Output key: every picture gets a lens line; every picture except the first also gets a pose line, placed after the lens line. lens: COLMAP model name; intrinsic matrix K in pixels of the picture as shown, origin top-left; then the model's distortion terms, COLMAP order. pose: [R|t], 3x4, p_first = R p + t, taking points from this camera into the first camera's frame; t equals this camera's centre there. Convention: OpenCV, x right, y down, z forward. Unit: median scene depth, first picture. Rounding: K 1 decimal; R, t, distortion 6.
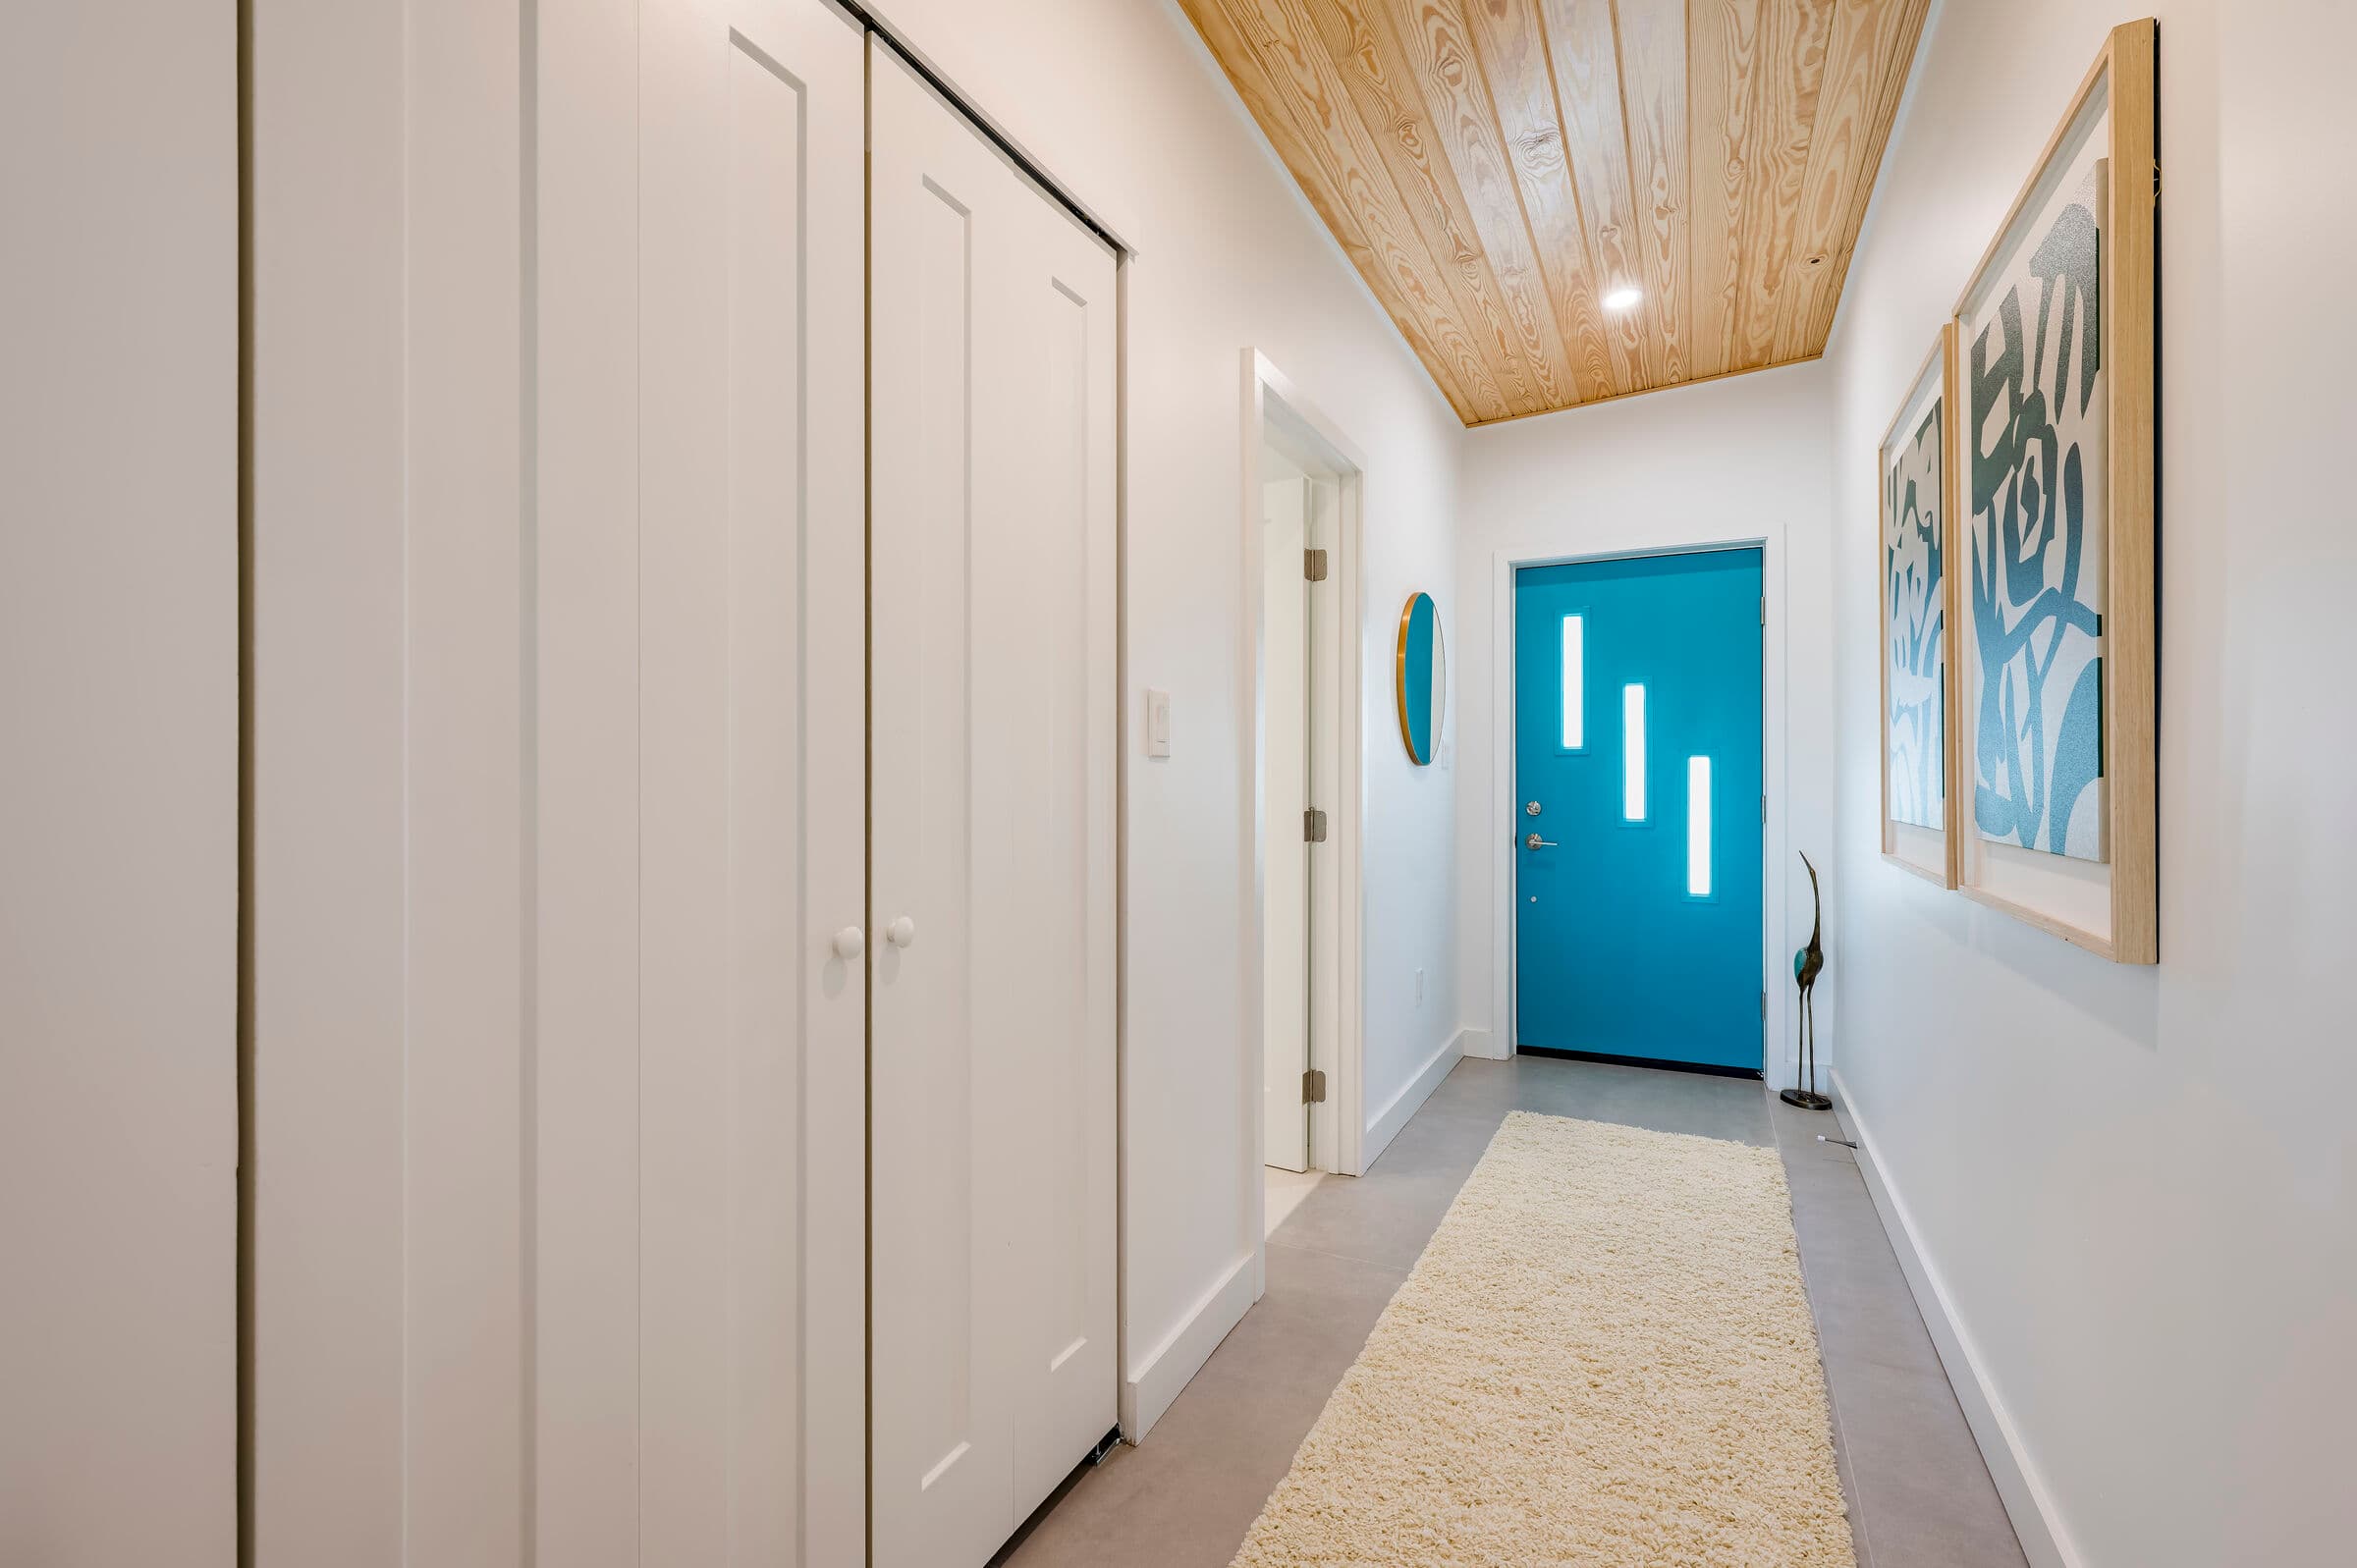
lens RADIAL K [[1051.3, 0, 1178.5], [0, 1051.3, 784.0], [0, 0, 1]] dist [-0.000061, 0.000264]
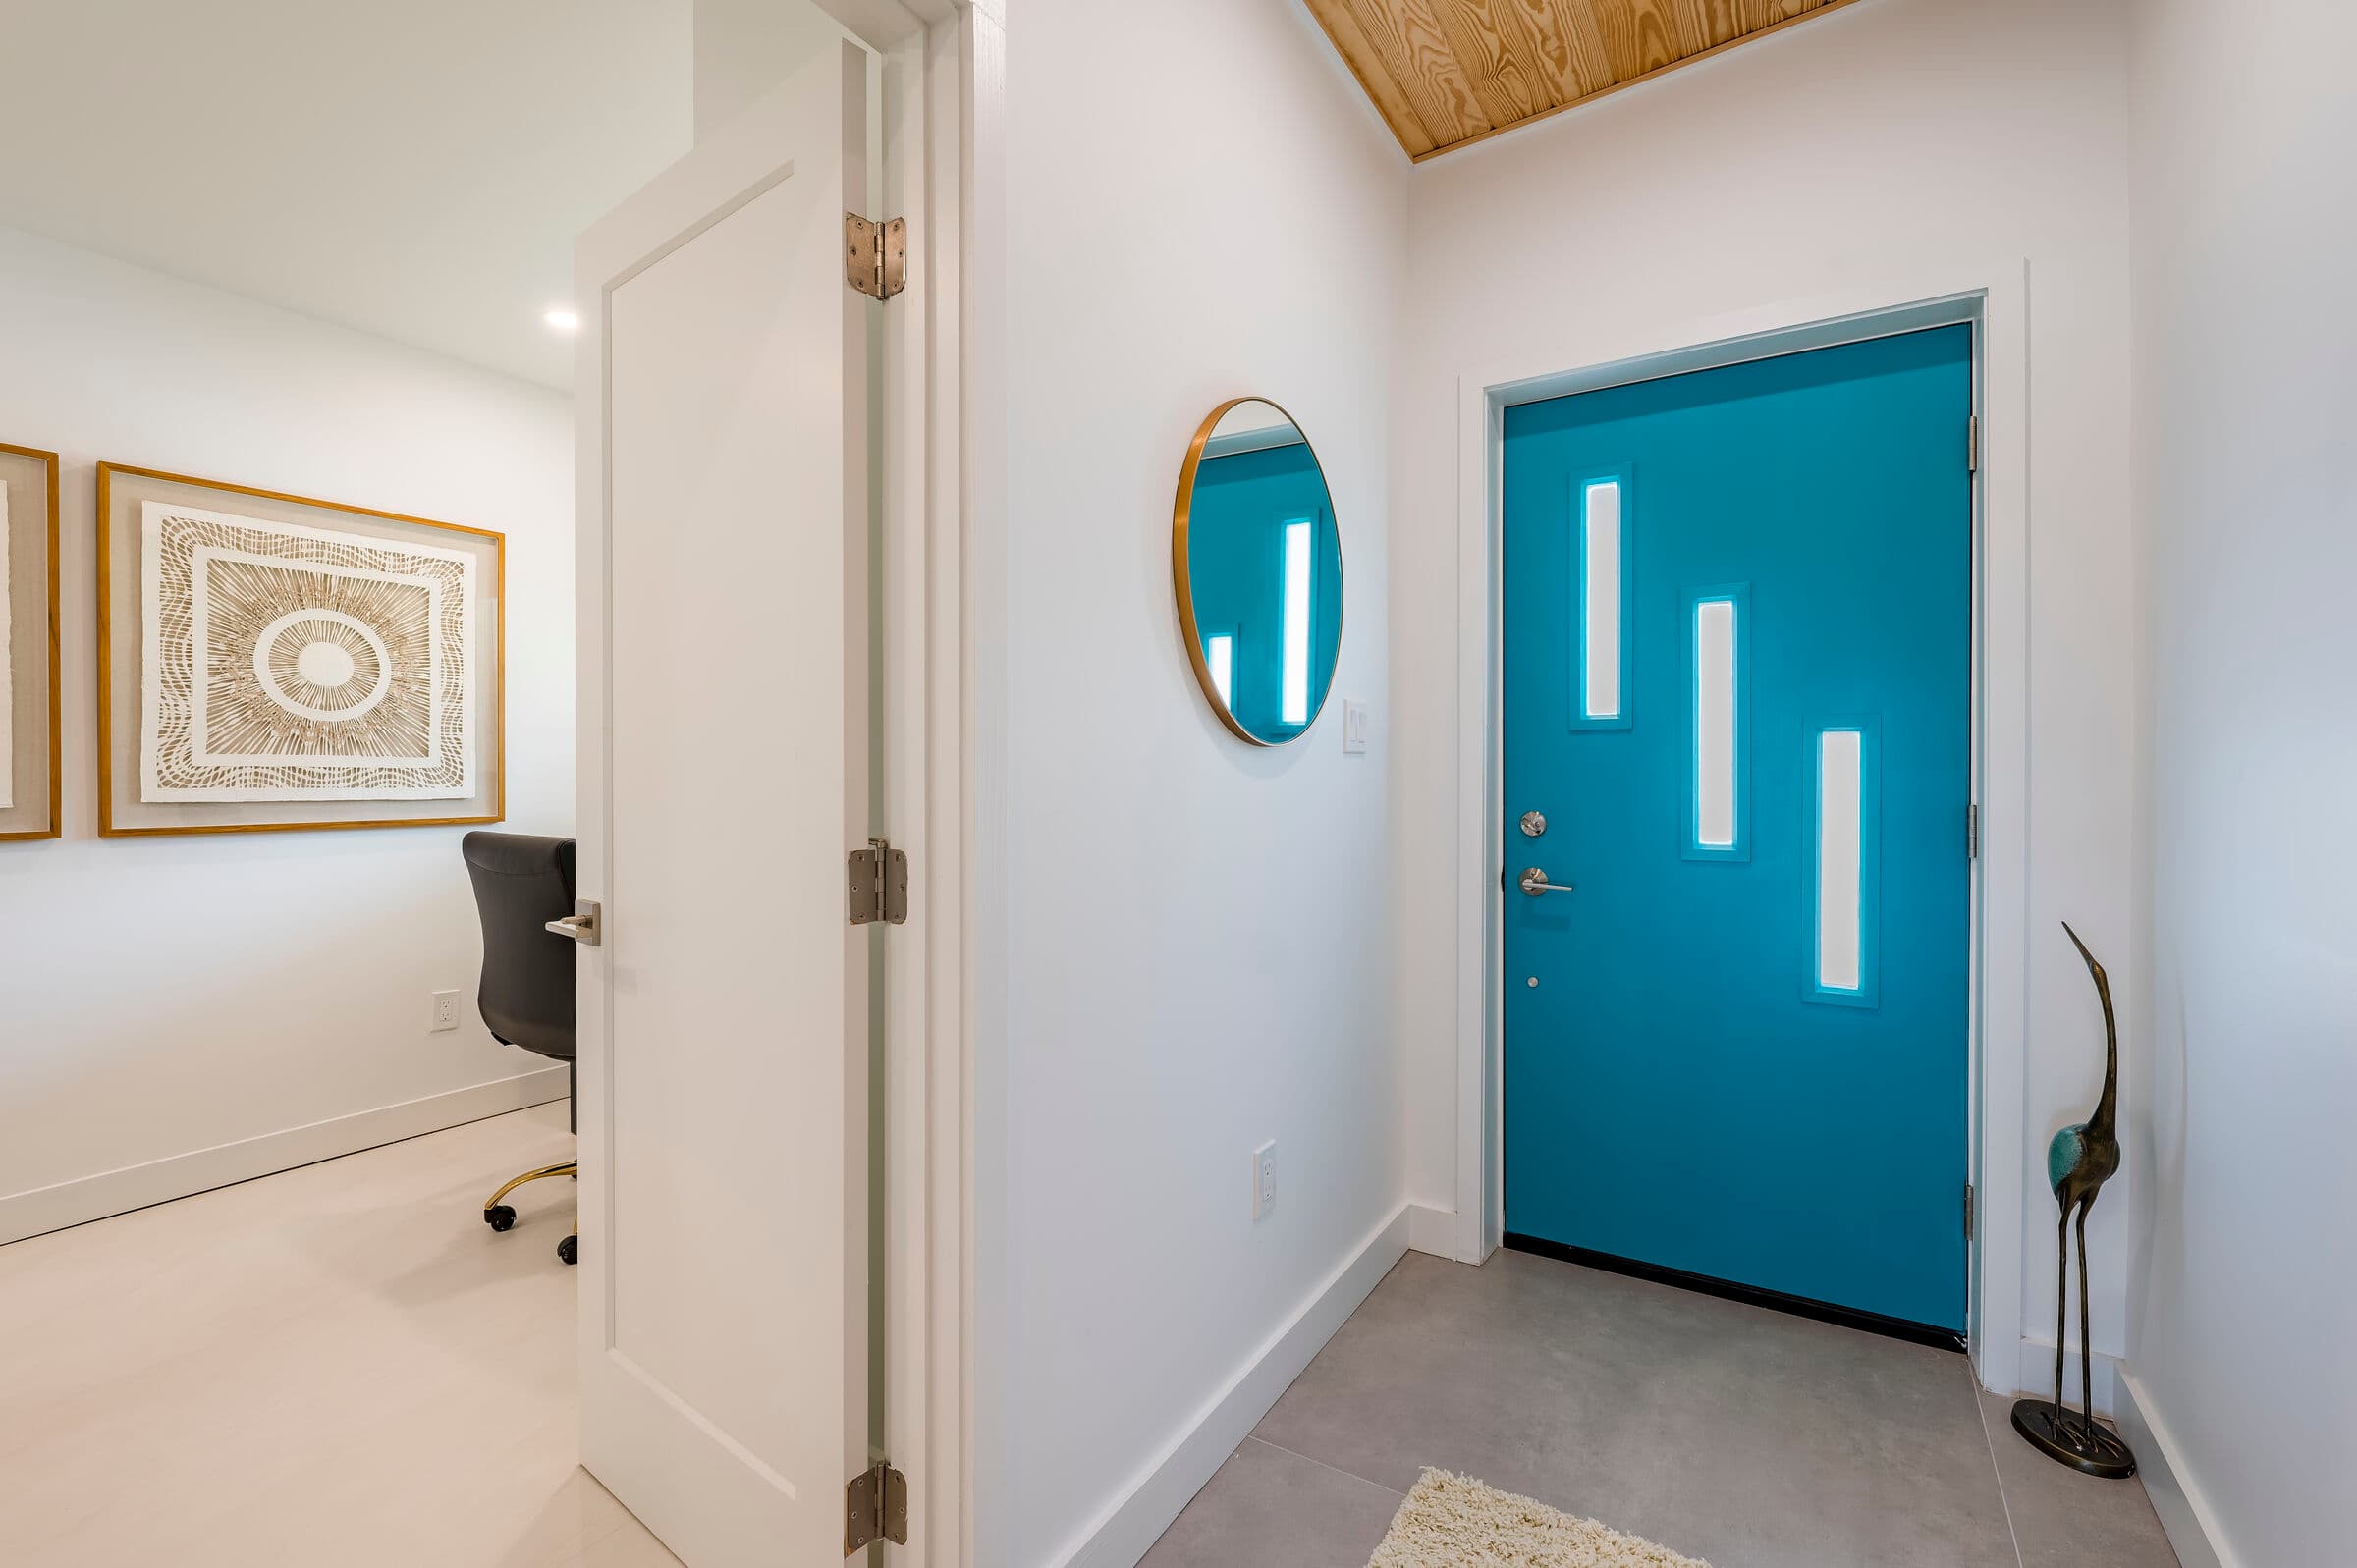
lens RADIAL K [[1039.8, 0, 1178.5], [0, 1039.8, 784.0], [0, 0, 1]] dist [-0.001204, -0.000250]
pose [[0.995372, 0.000675, -0.096092, 0.215044], [-0.000029, 0.999977, 0.006720, -0.002506], [0.096095, -0.006687, 0.995350, 0.449272]]
